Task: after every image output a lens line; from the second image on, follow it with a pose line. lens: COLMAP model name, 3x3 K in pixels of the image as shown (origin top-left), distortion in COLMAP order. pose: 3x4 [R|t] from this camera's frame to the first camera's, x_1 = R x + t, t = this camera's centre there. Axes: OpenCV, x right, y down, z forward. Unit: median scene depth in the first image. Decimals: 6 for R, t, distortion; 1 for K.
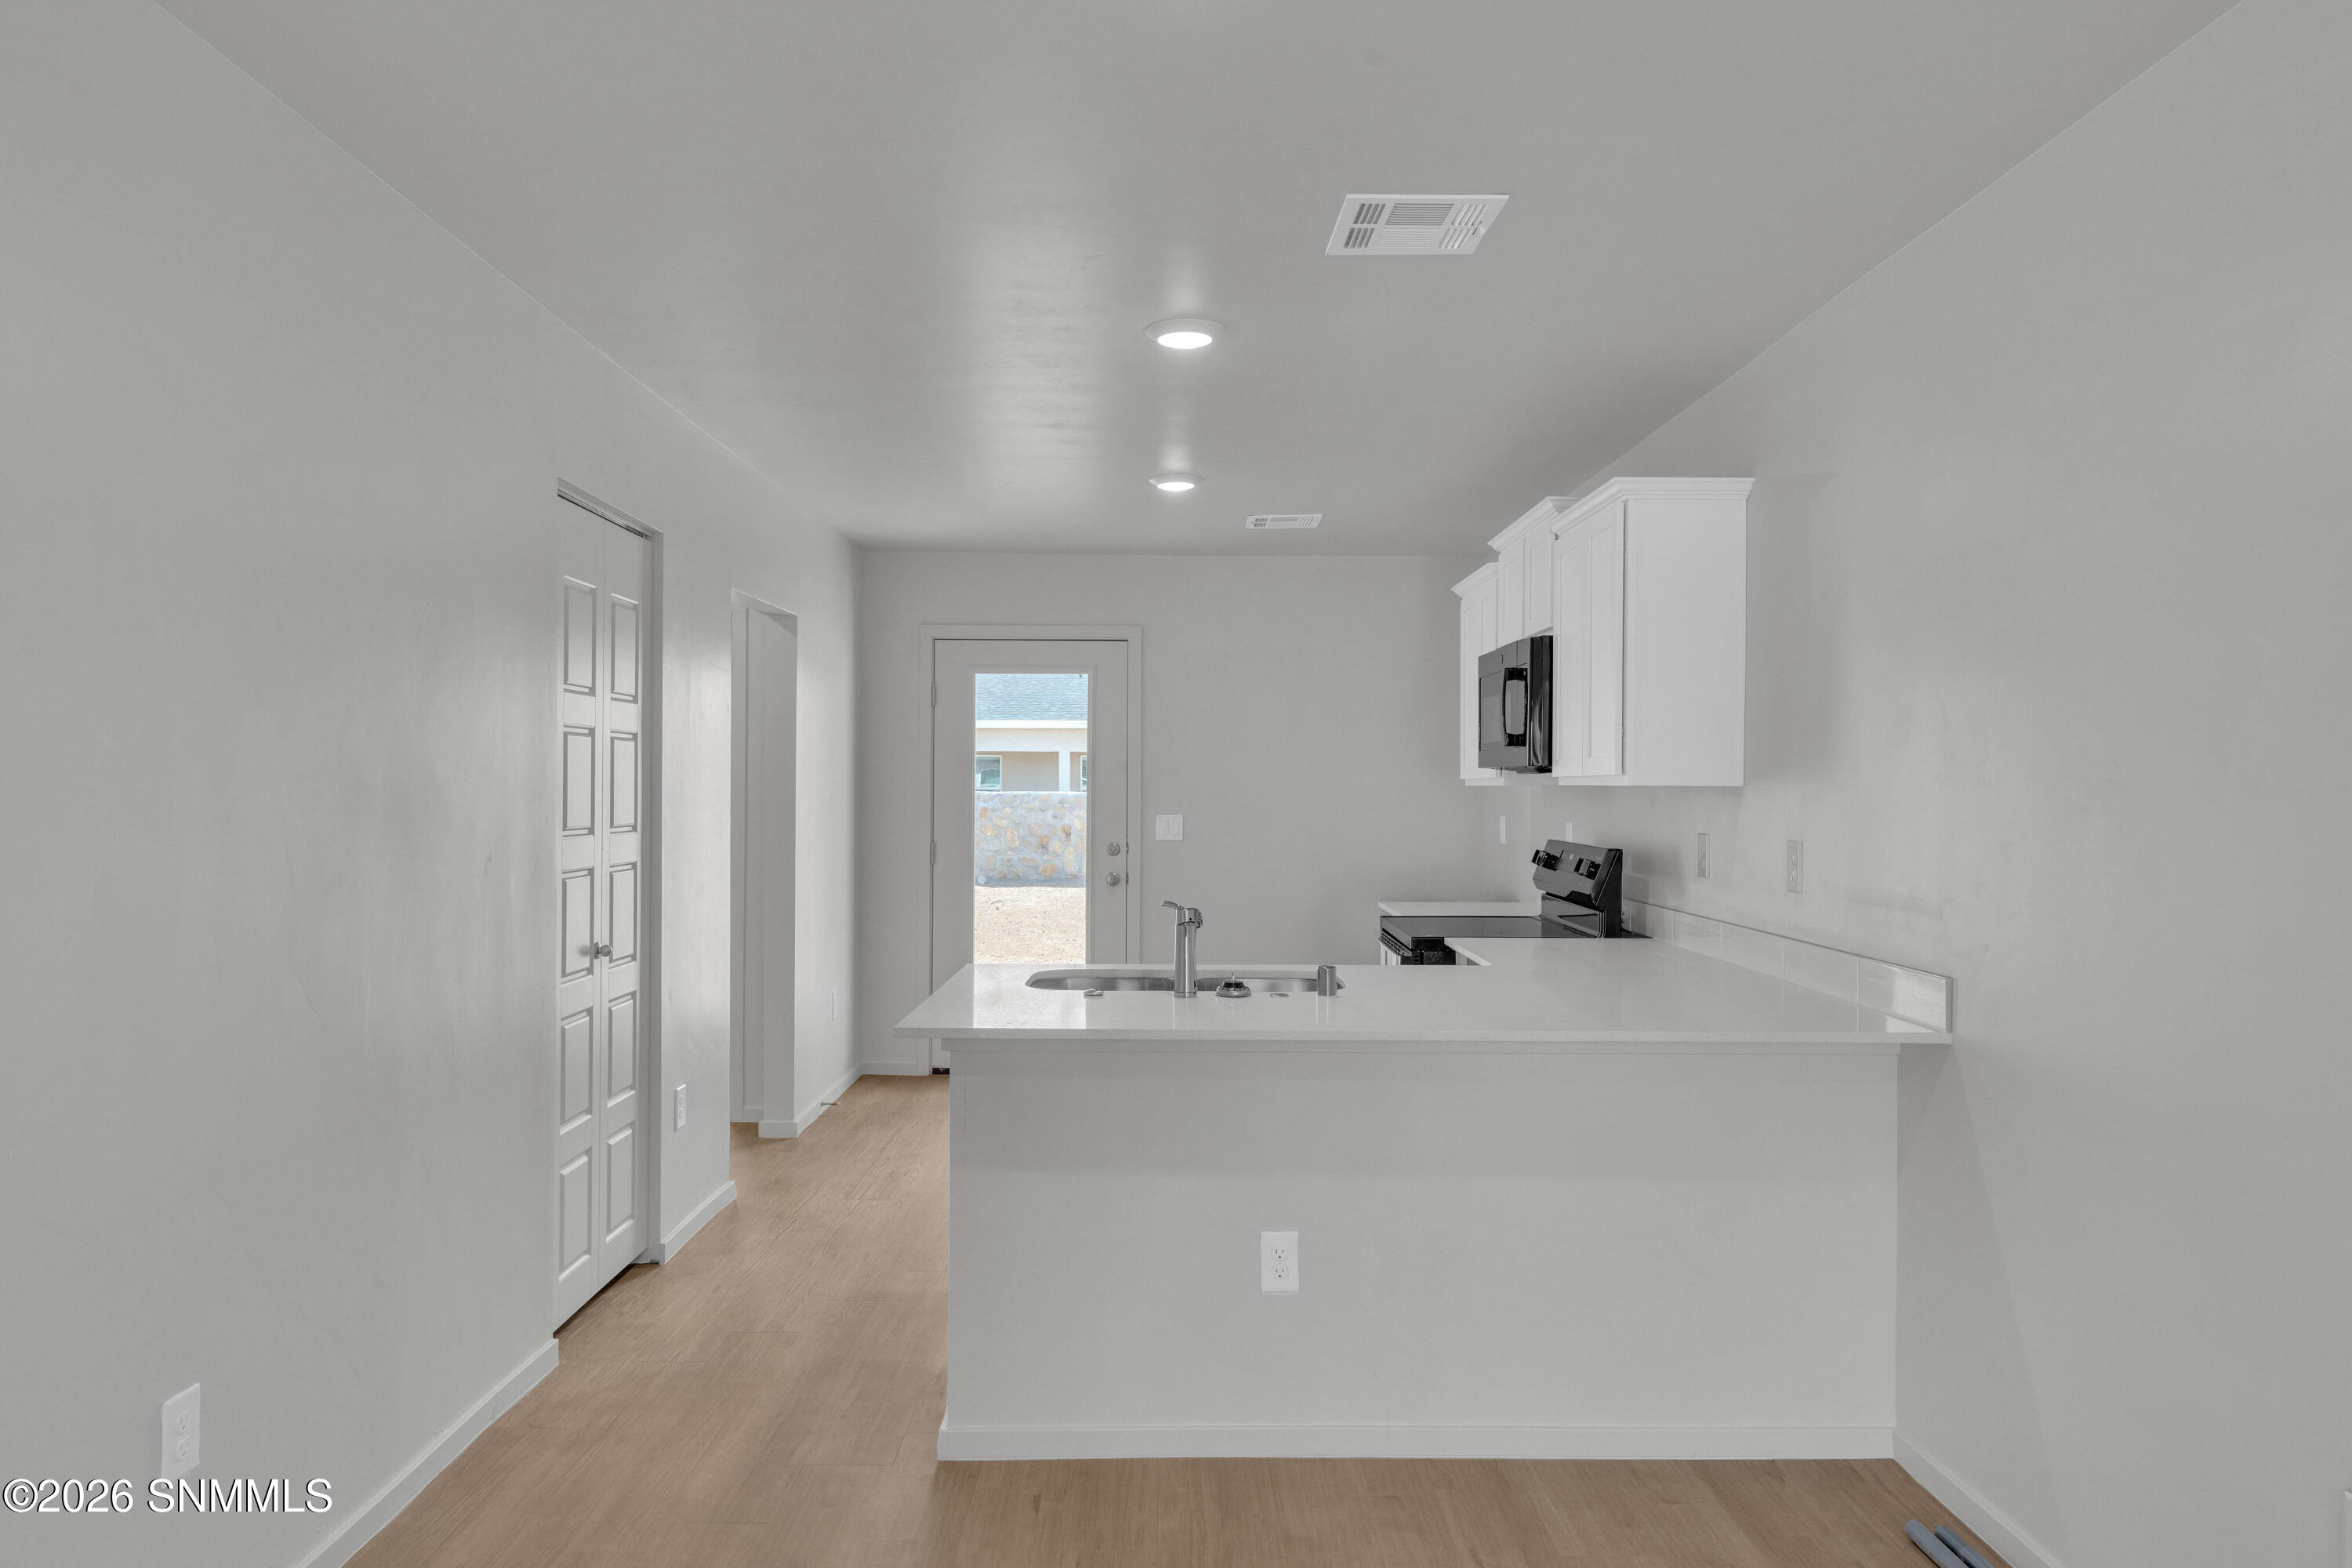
lens RADIAL K [[1501.3, 0, 1176.0], [0, 1501.3, 784.0], [0, 0, 1]] dist [-0.008698, -0.001830]
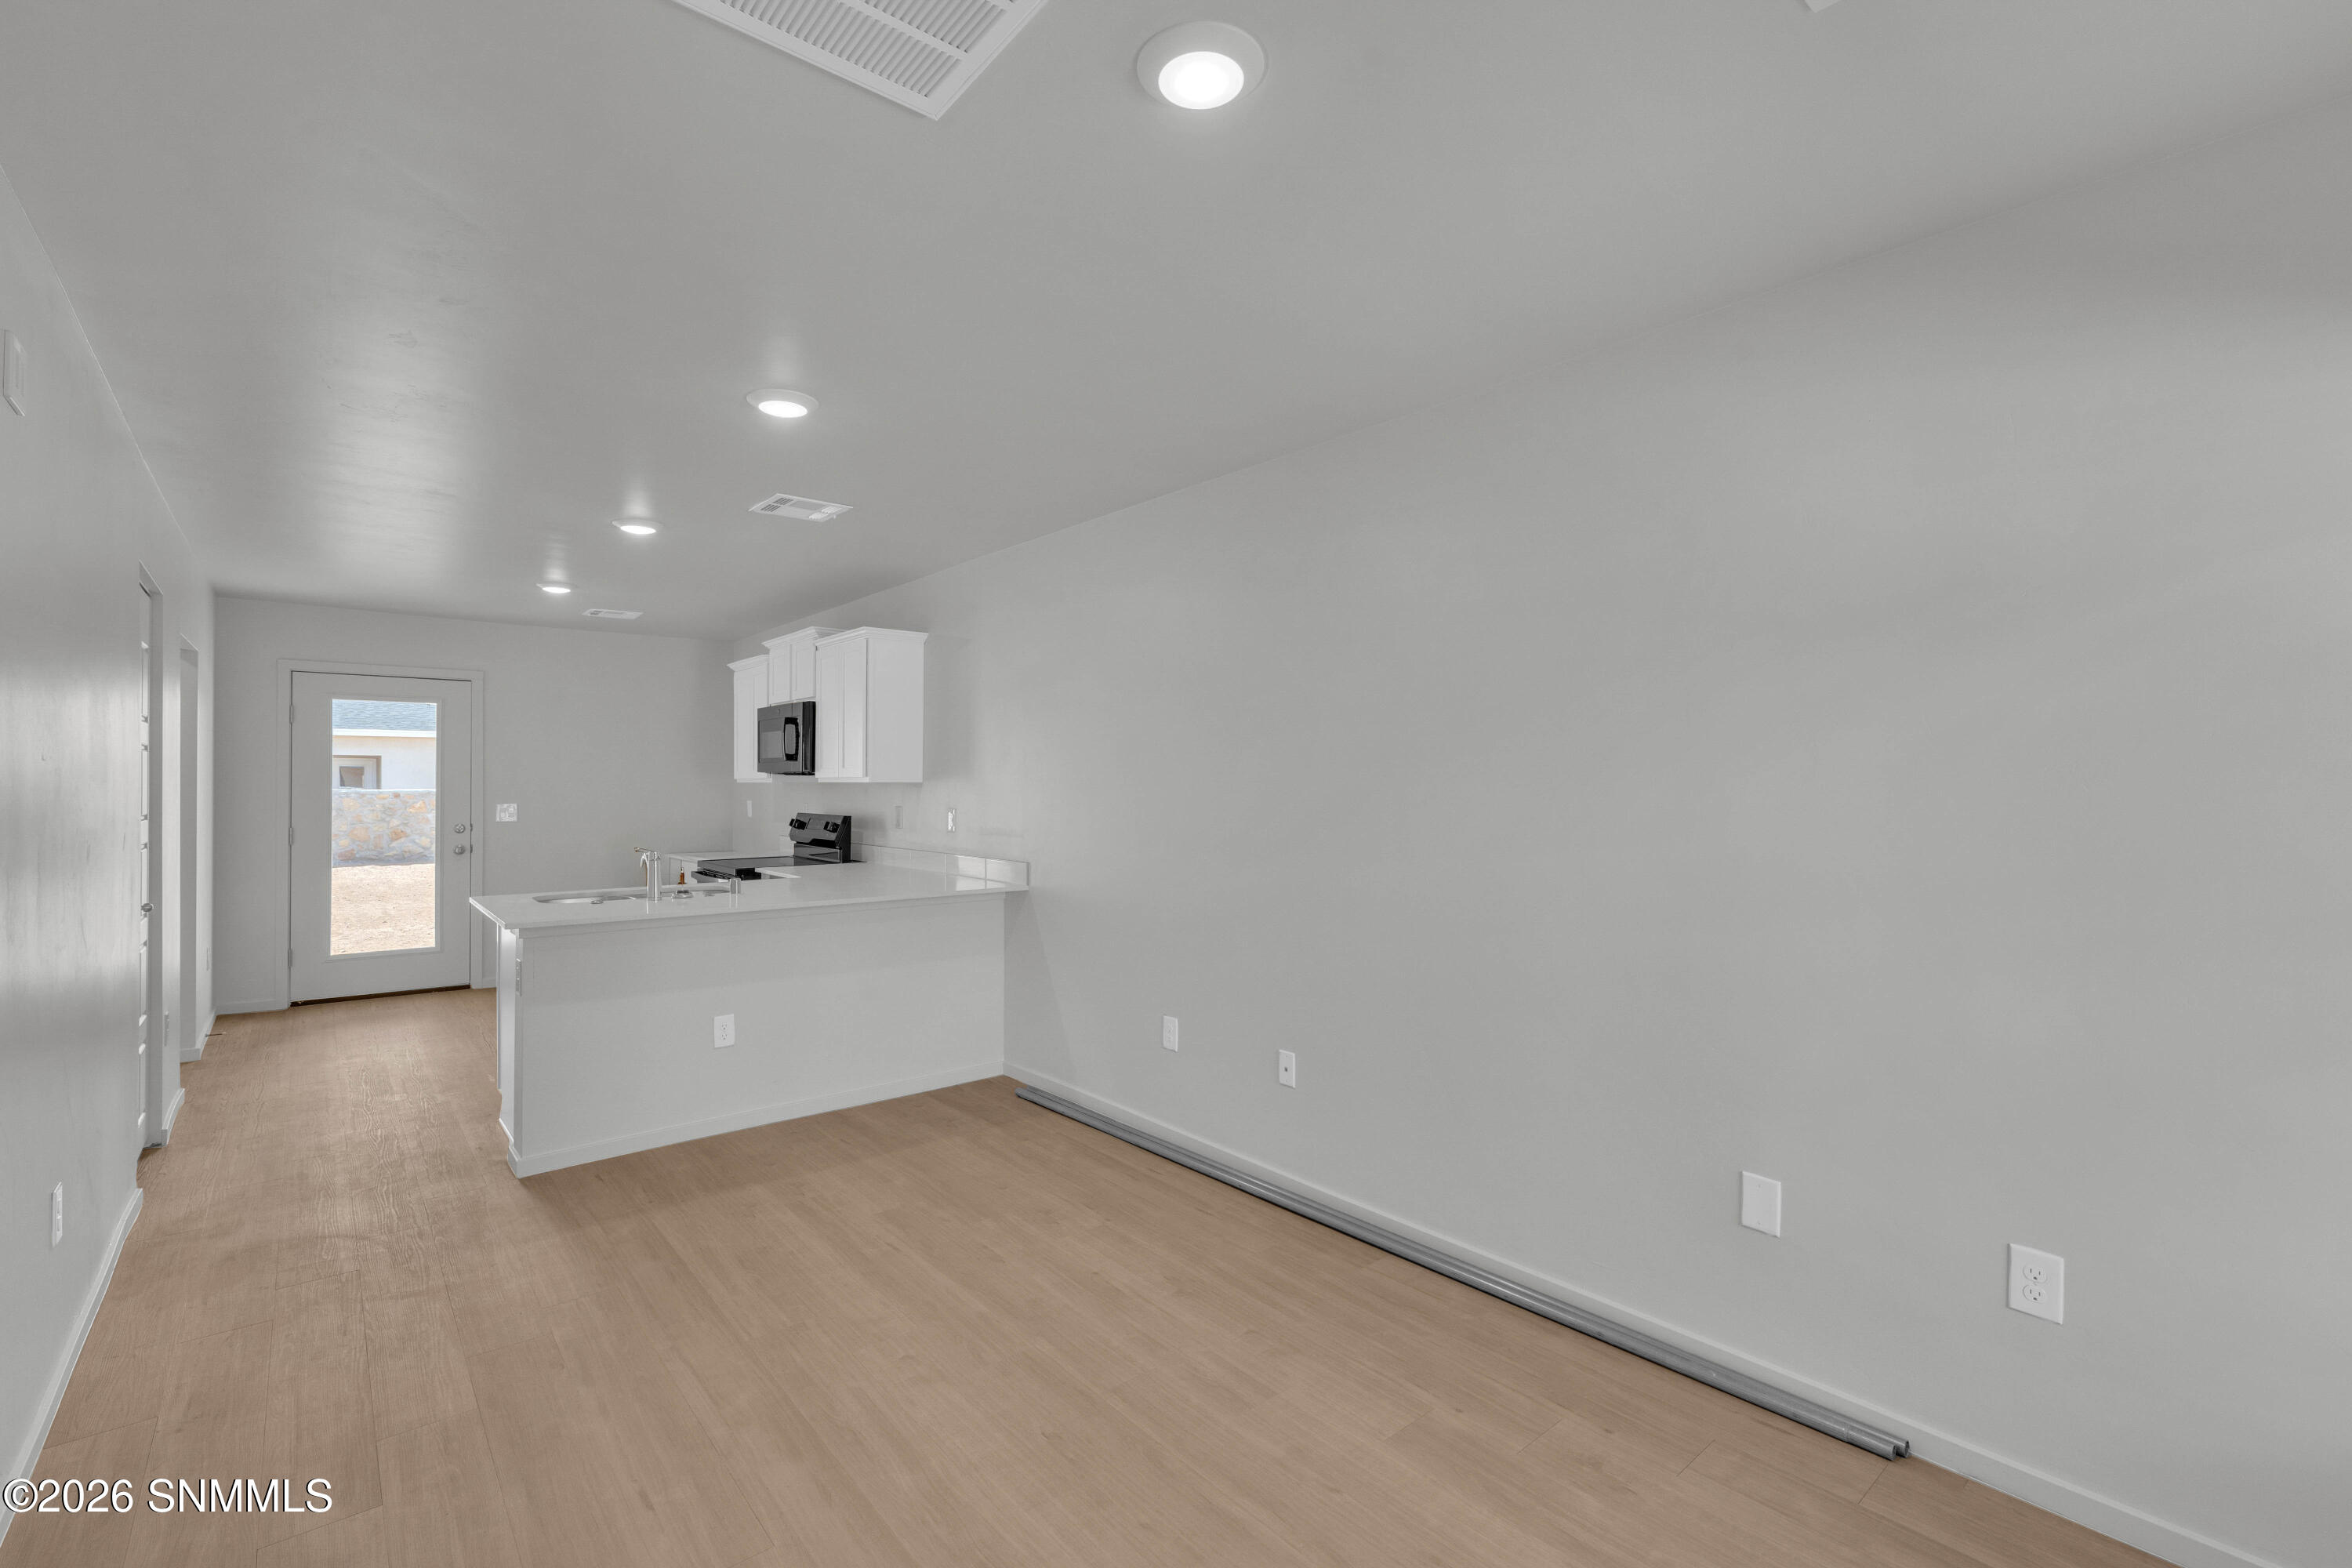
lens RADIAL K [[1038.1, 0, 1176.0], [0, 1038.1, 784.0], [0, 0, 1]] dist [-0.001174, -0.000132]
pose [[0.760368, -0.004186, 0.649479, -0.235847], [0.002248, 0.999990, 0.003813, -0.000886], [-0.649488, -0.001440, 0.760370, -0.256622]]
